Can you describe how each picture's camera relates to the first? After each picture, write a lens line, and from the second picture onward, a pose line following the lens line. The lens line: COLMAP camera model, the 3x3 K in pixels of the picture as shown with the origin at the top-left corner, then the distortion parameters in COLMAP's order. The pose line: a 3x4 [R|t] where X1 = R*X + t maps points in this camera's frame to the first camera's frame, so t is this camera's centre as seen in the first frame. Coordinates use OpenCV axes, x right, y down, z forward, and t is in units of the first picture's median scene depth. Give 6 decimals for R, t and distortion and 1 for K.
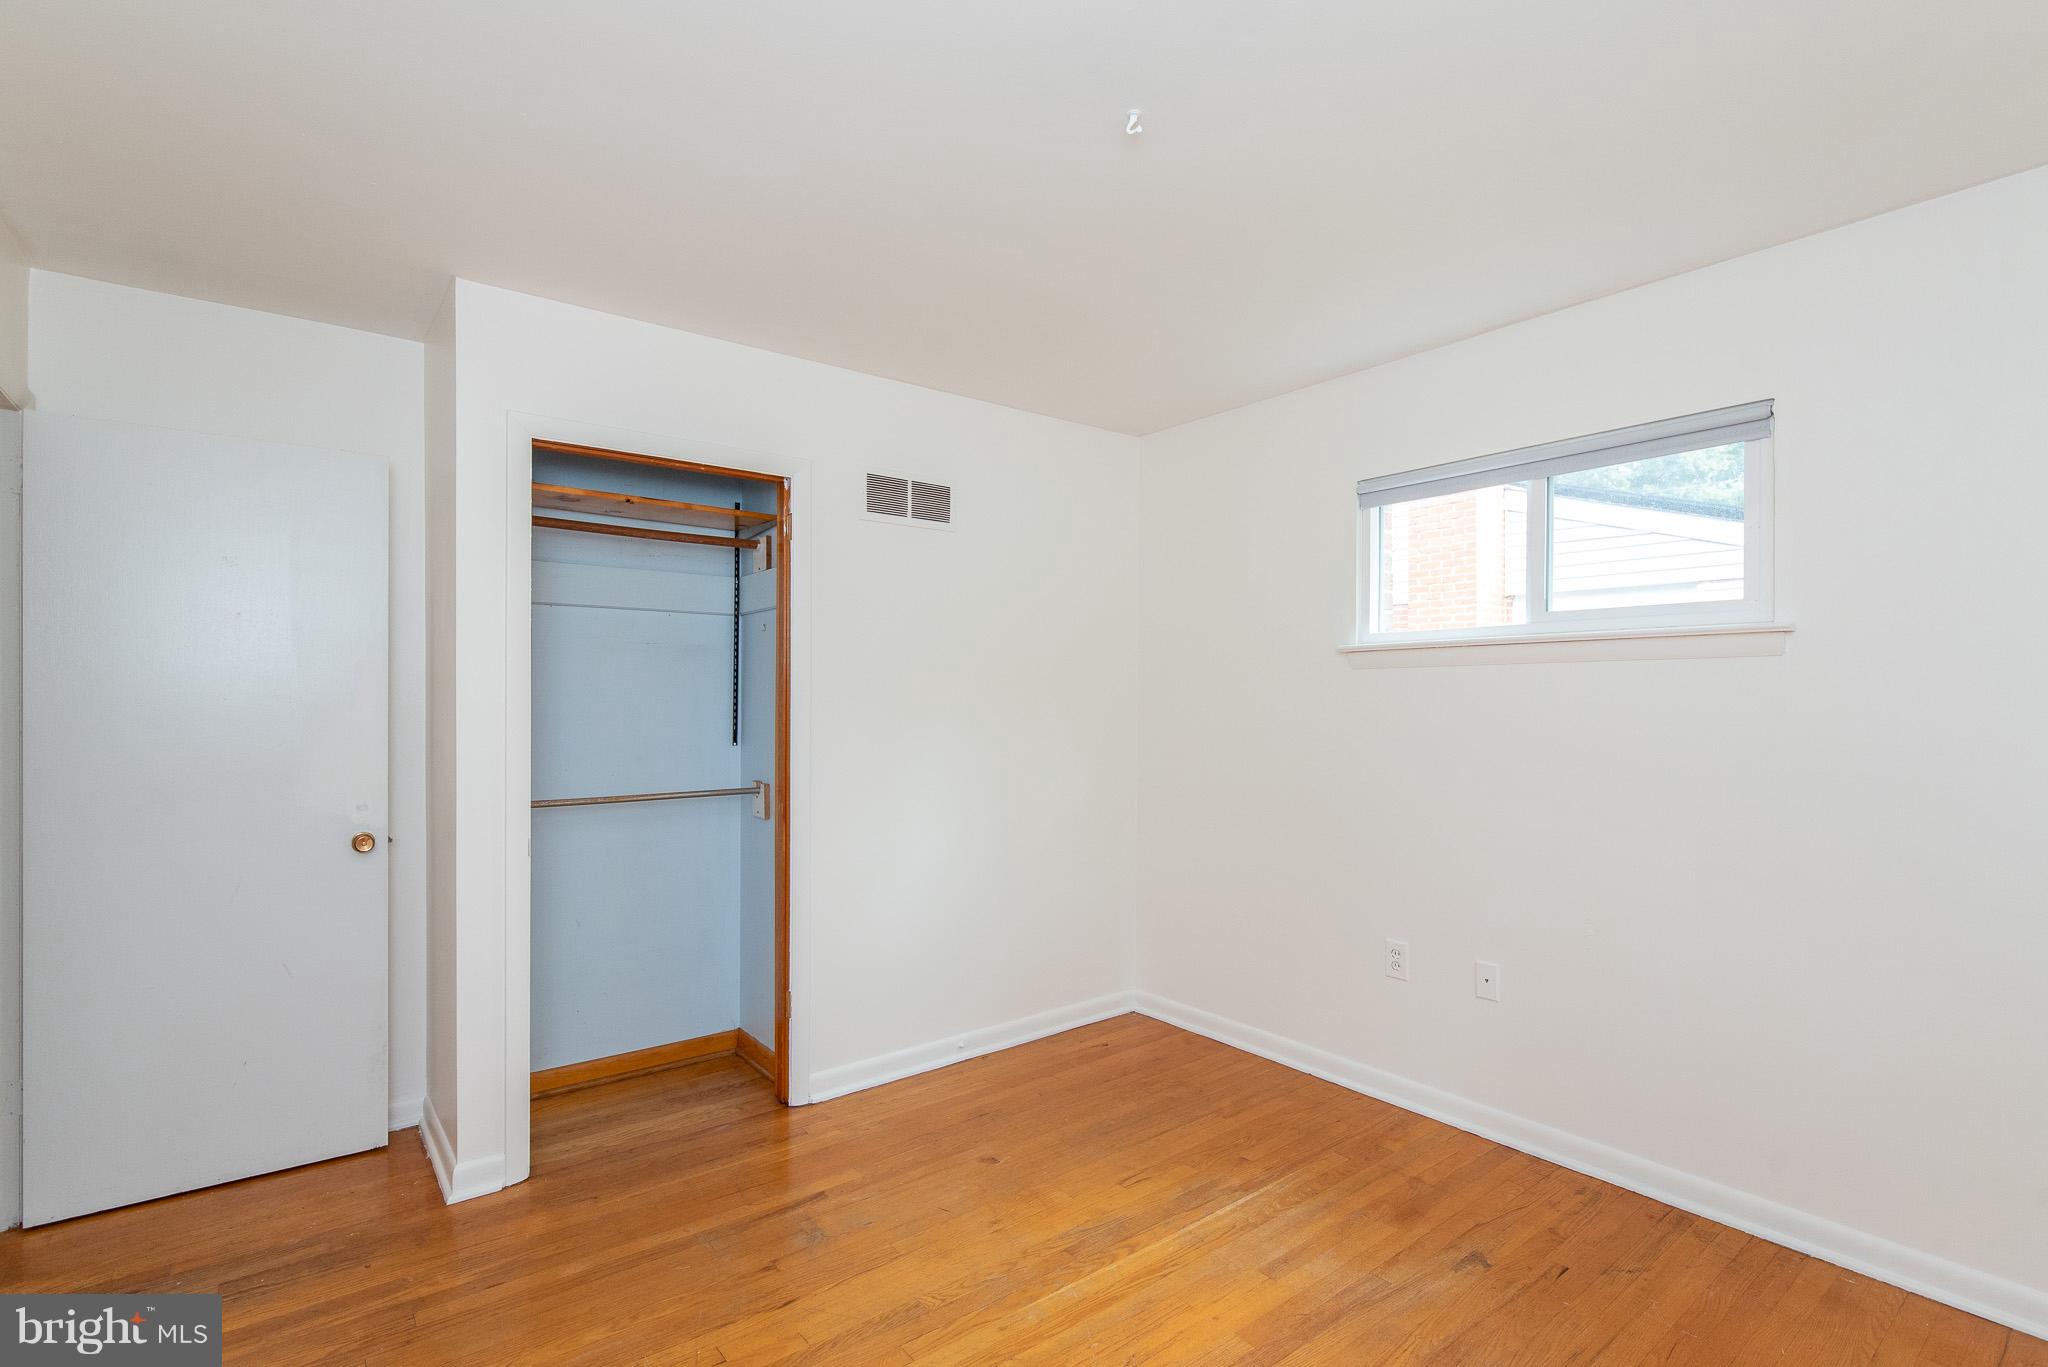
lens RADIAL K [[971.0, 0, 1030.5], [0, 971.0, 689.4], [0, 0, 1]] dist [0.004312, -0.002514]
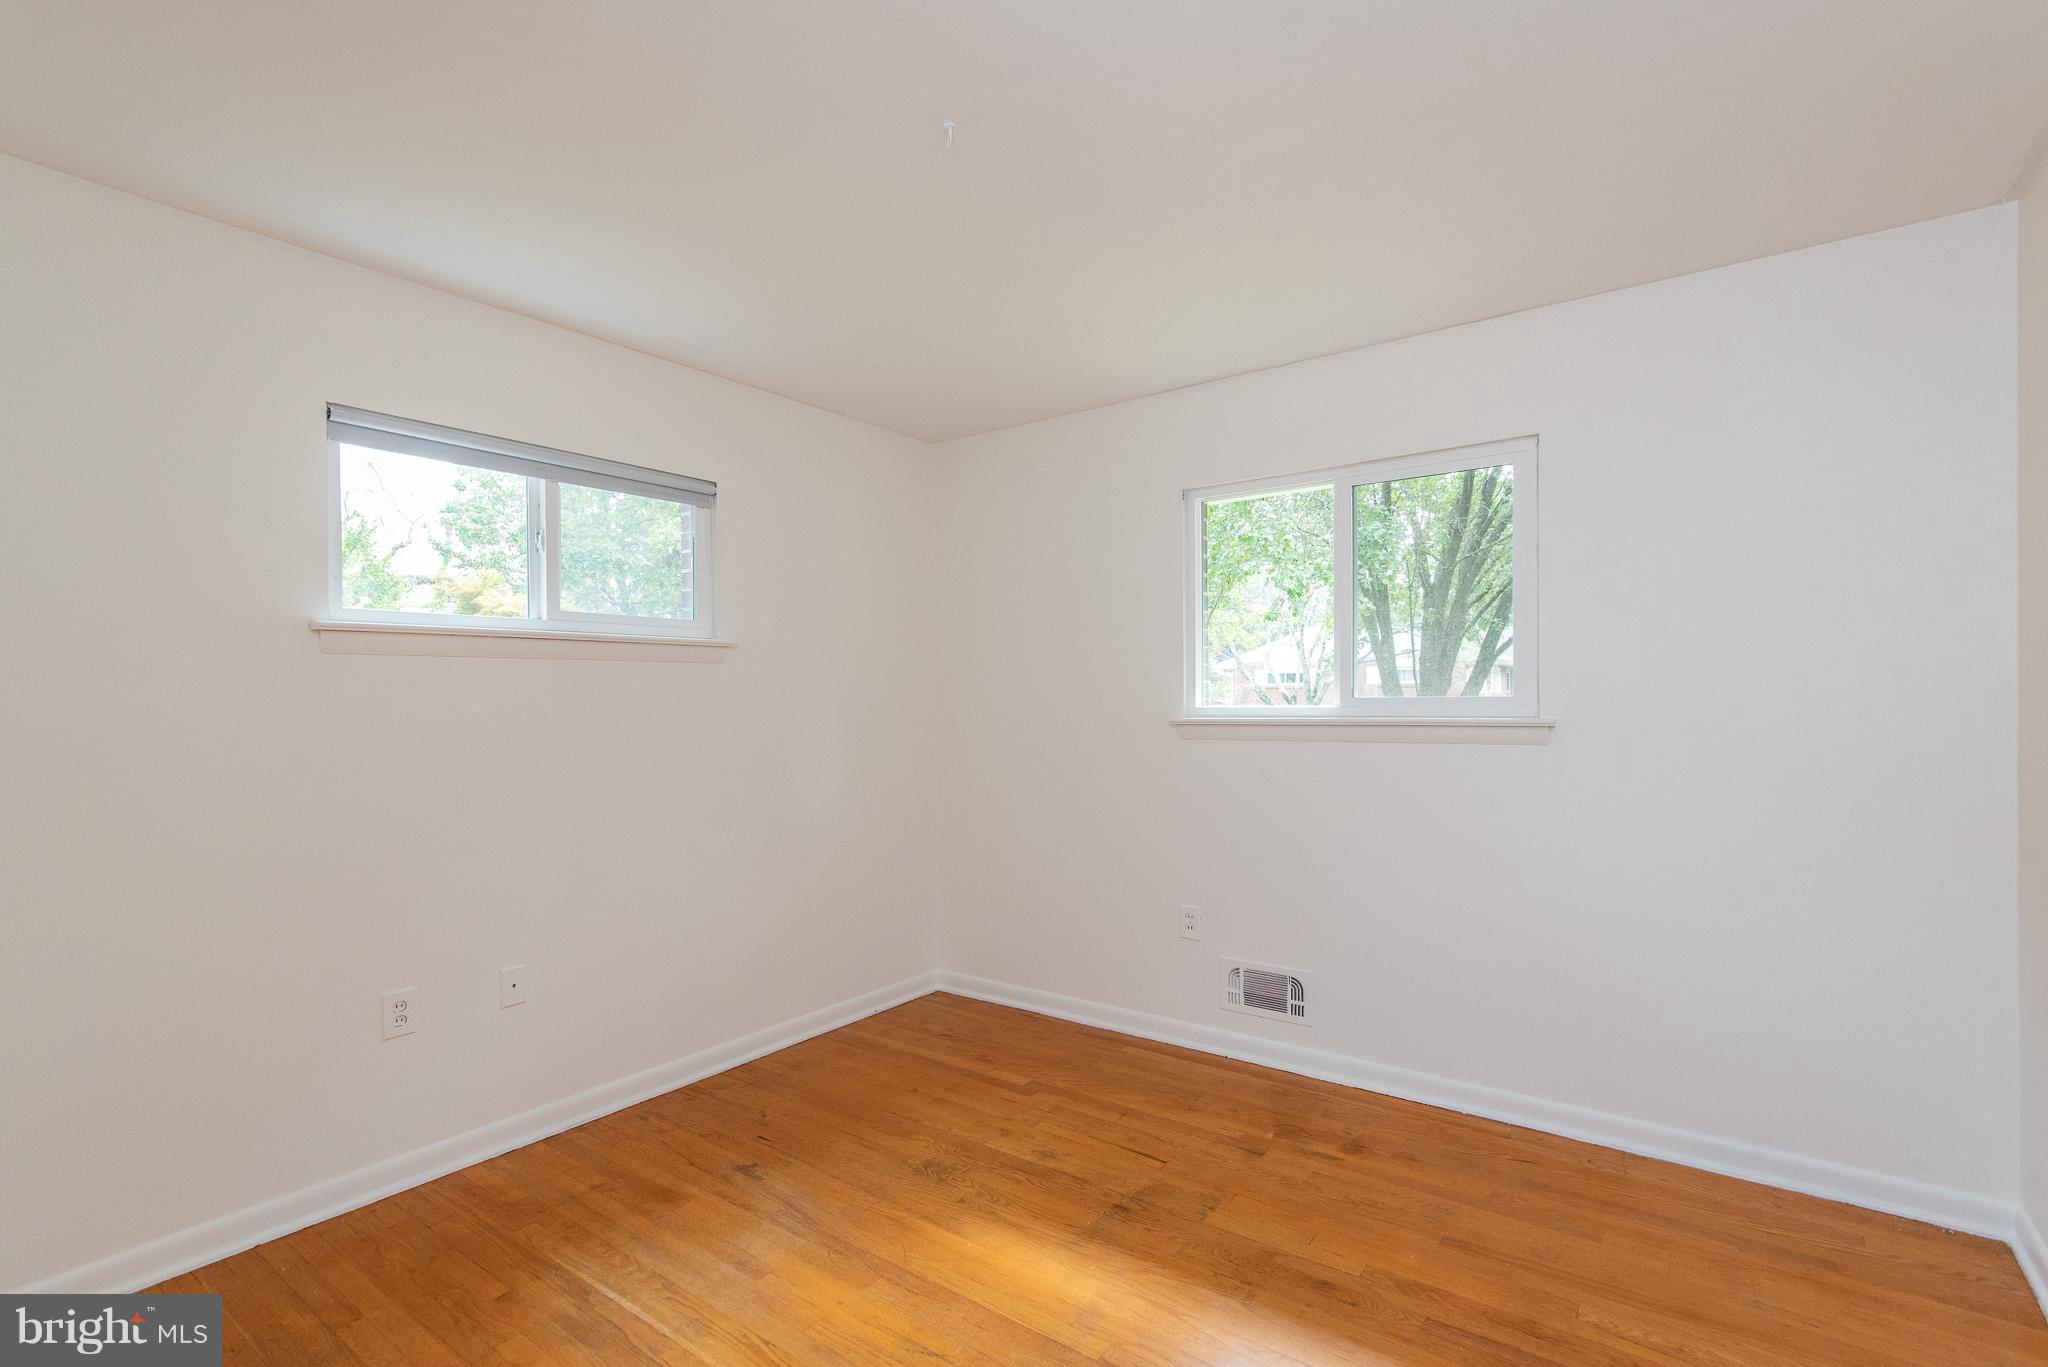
lens RADIAL K [[971.0, 0, 1016.3], [0, 971.0, 697.6], [0, 0, 1]] dist [0.004312, -0.002514]
pose [[-0.266756, 0.002100, 0.963762, -0.691295], [-0.003701, 0.999988, -0.003203, 0.018452], [-0.963757, -0.004421, -0.266745, 0.912015]]
